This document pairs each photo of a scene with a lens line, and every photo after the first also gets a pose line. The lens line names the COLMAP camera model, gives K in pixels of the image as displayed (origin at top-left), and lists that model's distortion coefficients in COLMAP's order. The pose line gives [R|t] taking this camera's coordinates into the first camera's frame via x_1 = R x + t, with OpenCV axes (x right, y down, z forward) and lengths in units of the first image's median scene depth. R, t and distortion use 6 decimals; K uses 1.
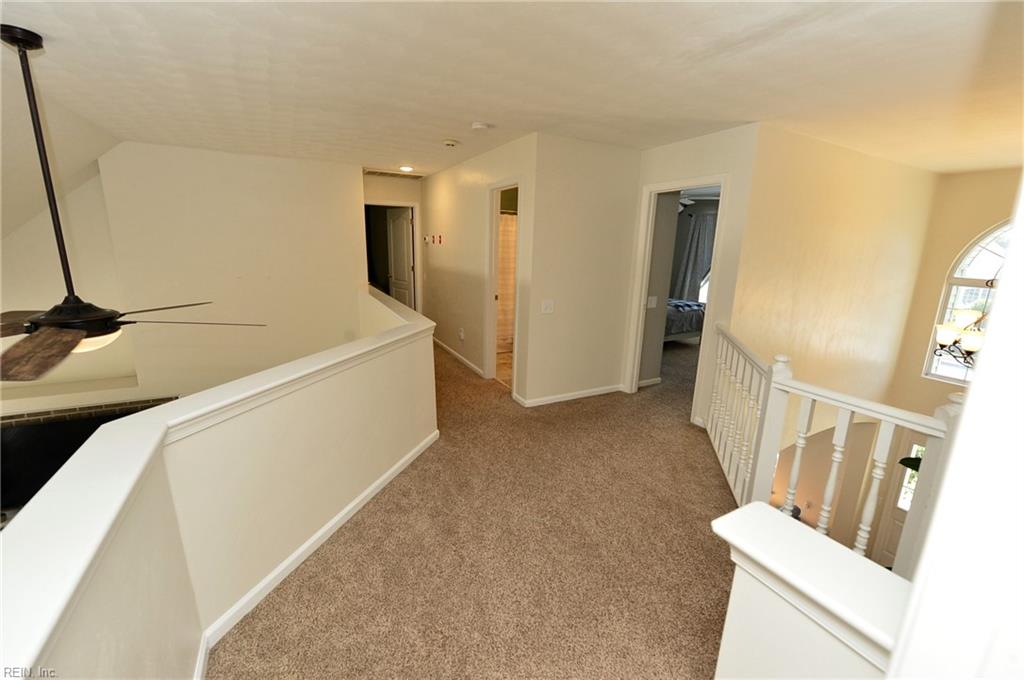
lens RADIAL K [[405.8, 0, 511.4], [0, 405.8, 334.7], [0, 0, 1]] dist [-0.008966, -0.000704]
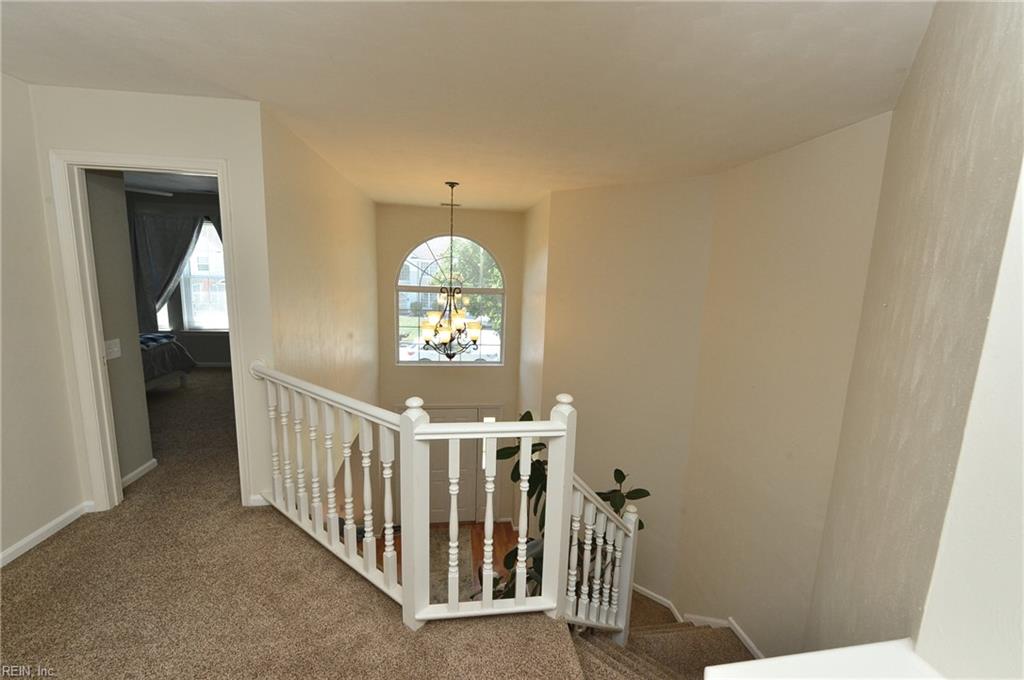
lens RADIAL K [[405.8, 0, 511.0], [0, 405.8, 335.8], [0, 0, 1]] dist [-0.008966, -0.000704]
pose [[0.347037, -0.159014, 0.924273, -0.002315], [0.177538, 0.978841, 0.101742, -0.056220], [-0.920894, 0.128786, 0.367925, 0.225741]]
